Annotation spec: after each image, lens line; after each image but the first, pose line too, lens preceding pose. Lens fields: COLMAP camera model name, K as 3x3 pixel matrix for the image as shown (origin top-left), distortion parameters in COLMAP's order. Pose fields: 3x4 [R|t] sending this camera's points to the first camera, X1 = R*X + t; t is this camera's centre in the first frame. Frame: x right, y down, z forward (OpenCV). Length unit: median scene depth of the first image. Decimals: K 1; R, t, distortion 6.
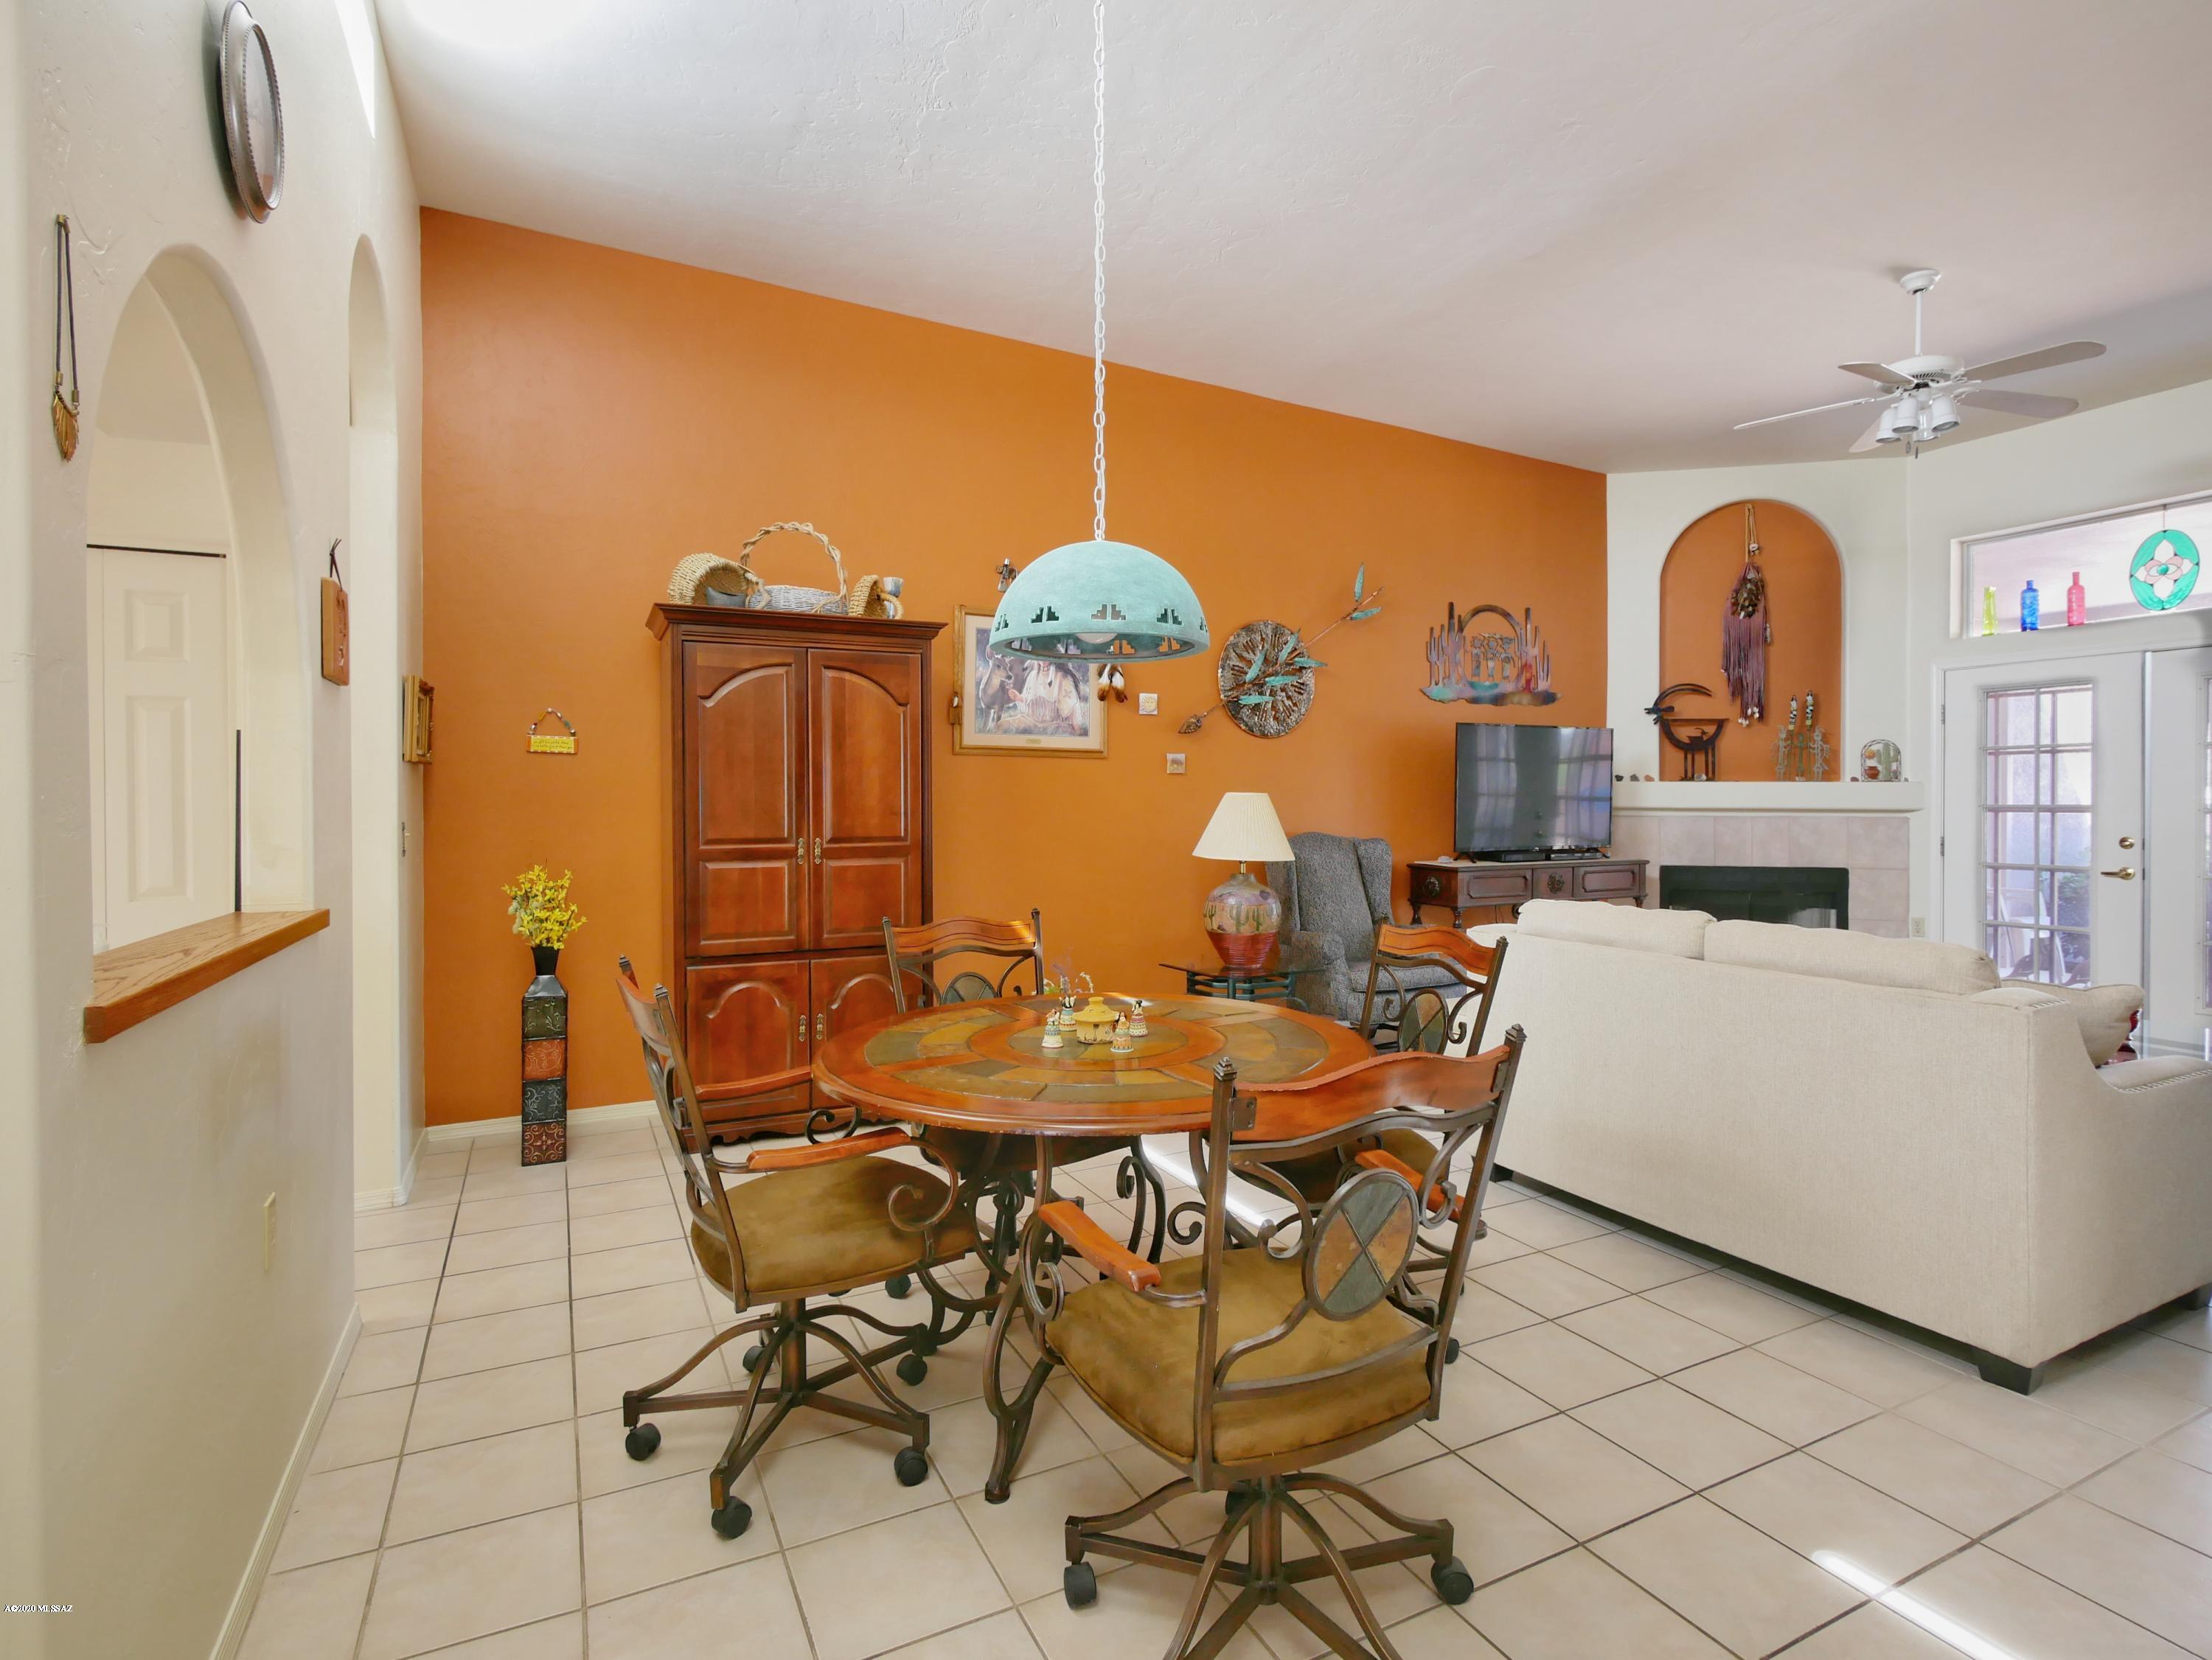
lens RADIAL K [[1120.9, 0, 1104.5], [0, 1120.9, 818.6], [0, 0, 1]] dist [-0.004514, -0.000912]
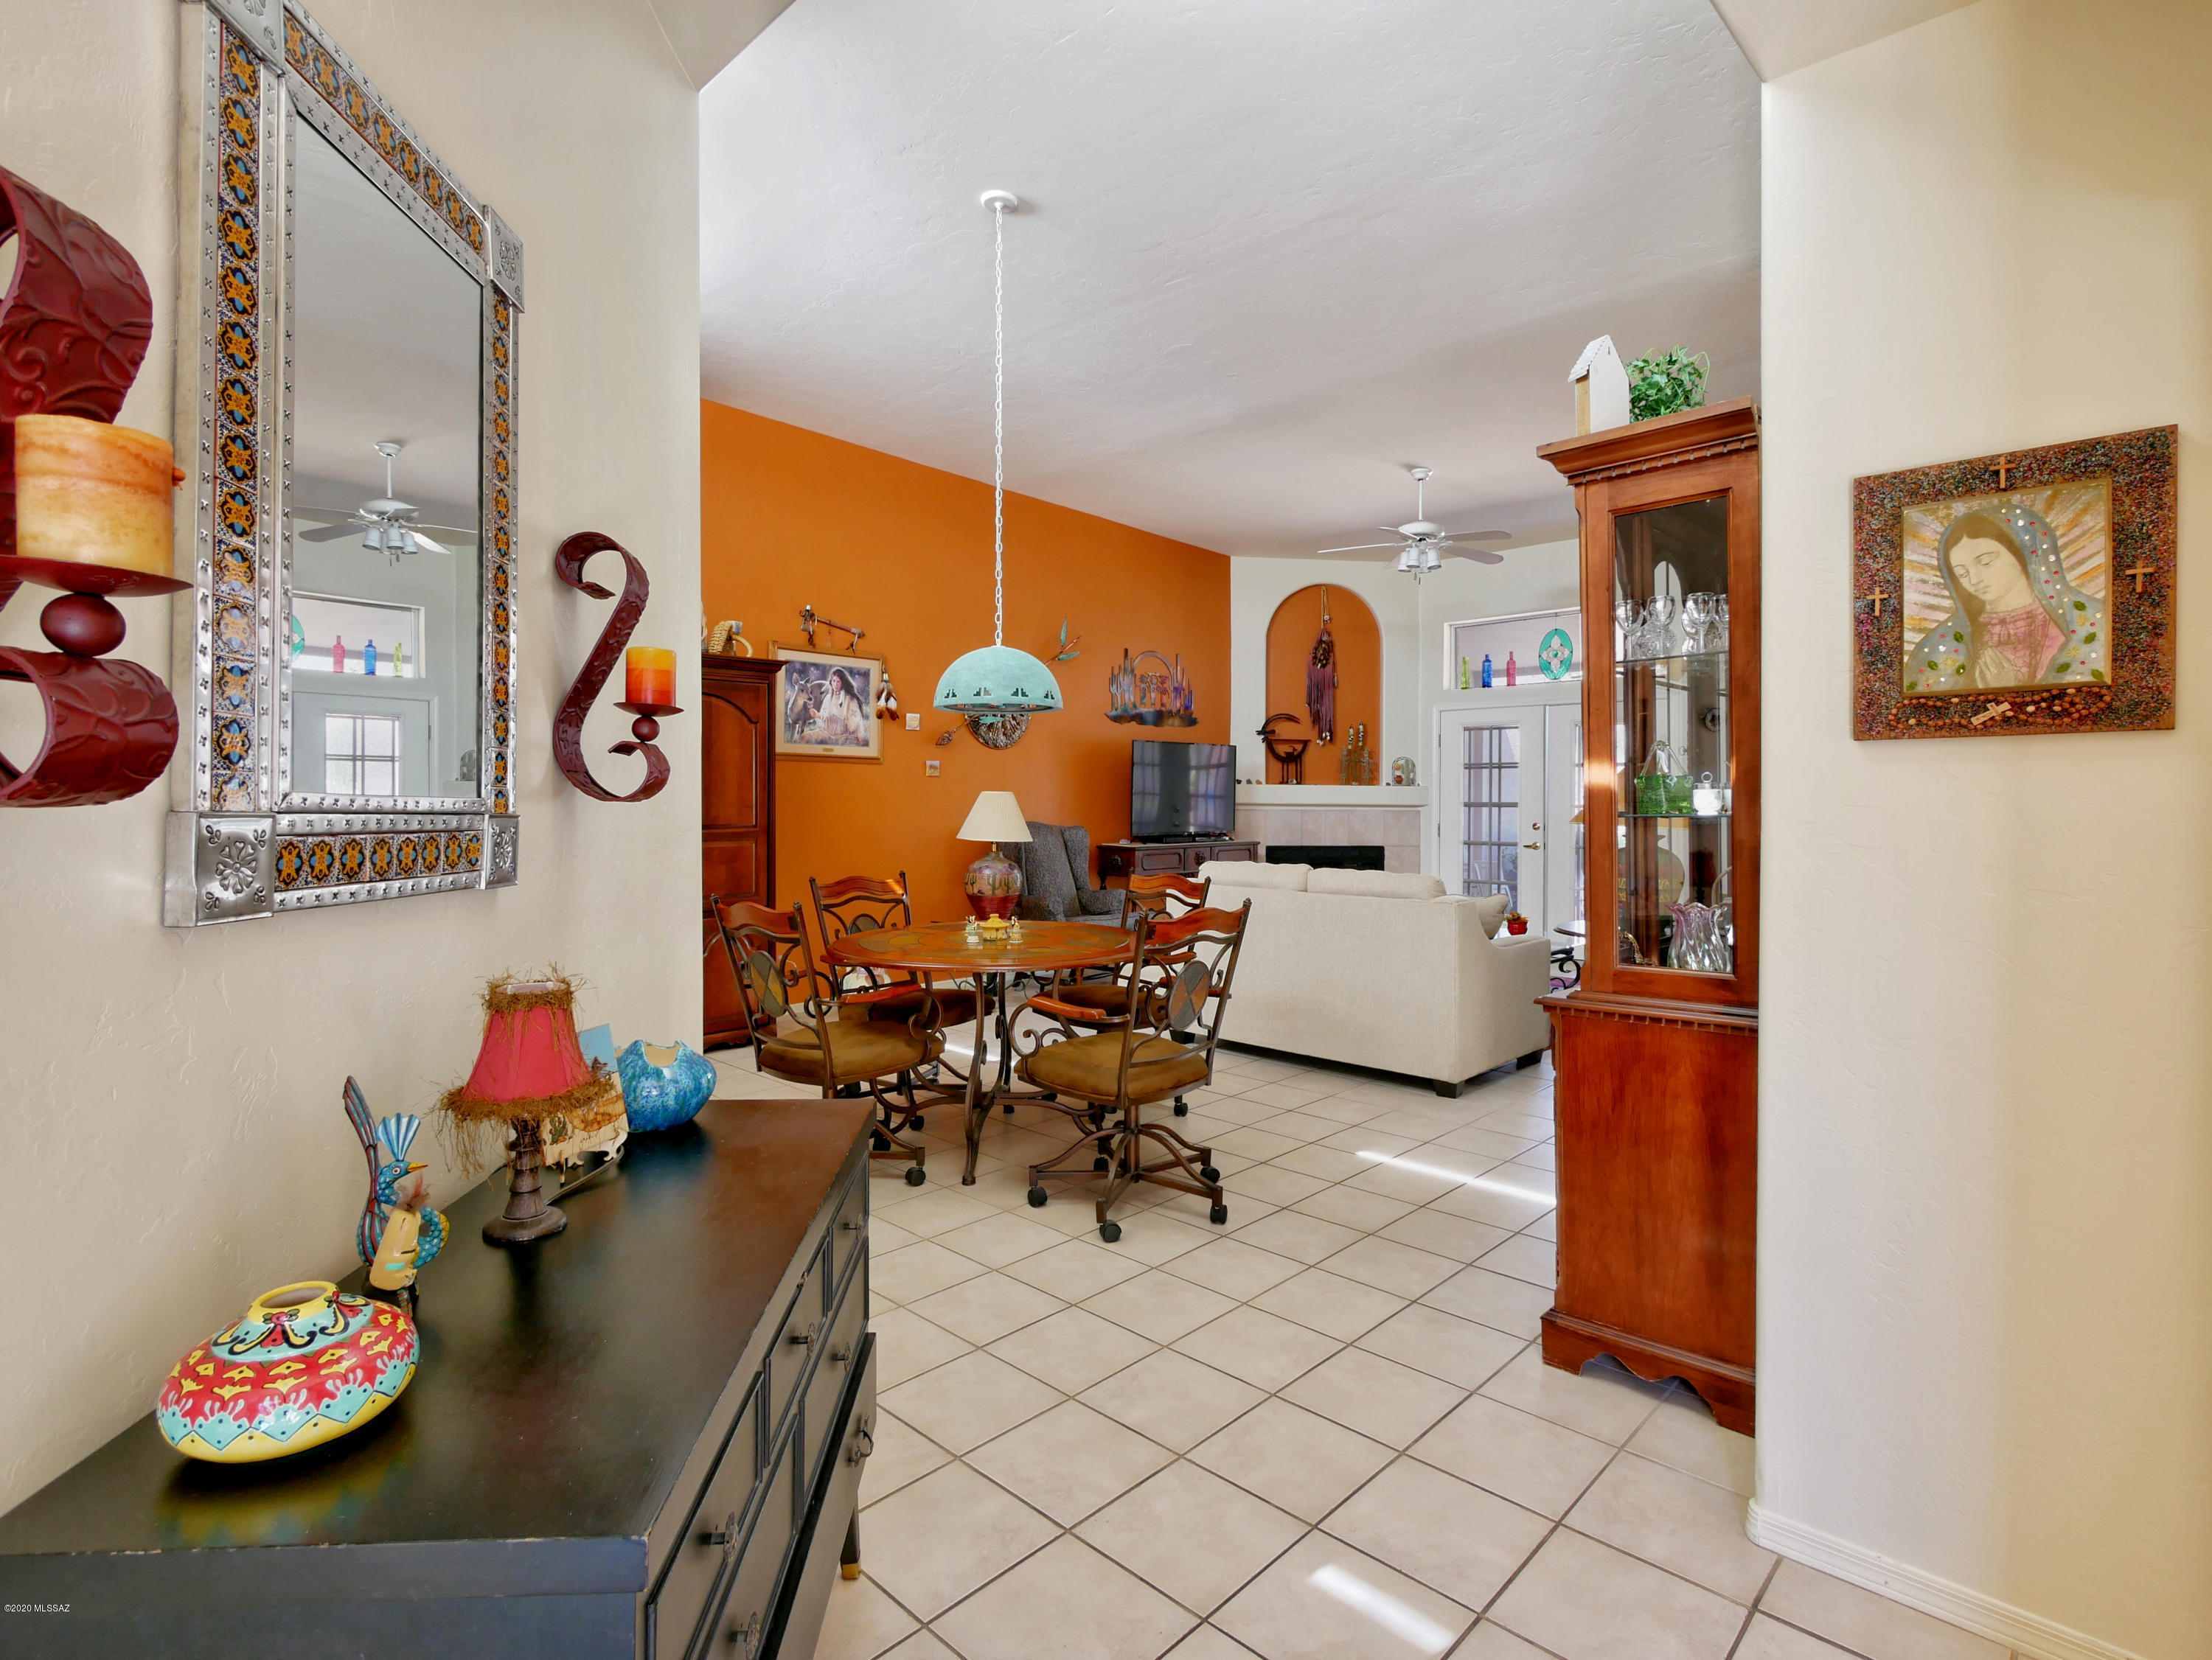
lens RADIAL K [[1120.9, 0, 1109.0], [0, 1120.9, 818.7], [0, 0, 1]] dist [-0.004514, -0.000912]
pose [[0.942646, -0.002380, 0.333786, -0.175901], [0.001152, 0.999992, 0.003876, 0.003909], [-0.333793, -0.003269, 0.942641, -0.281470]]
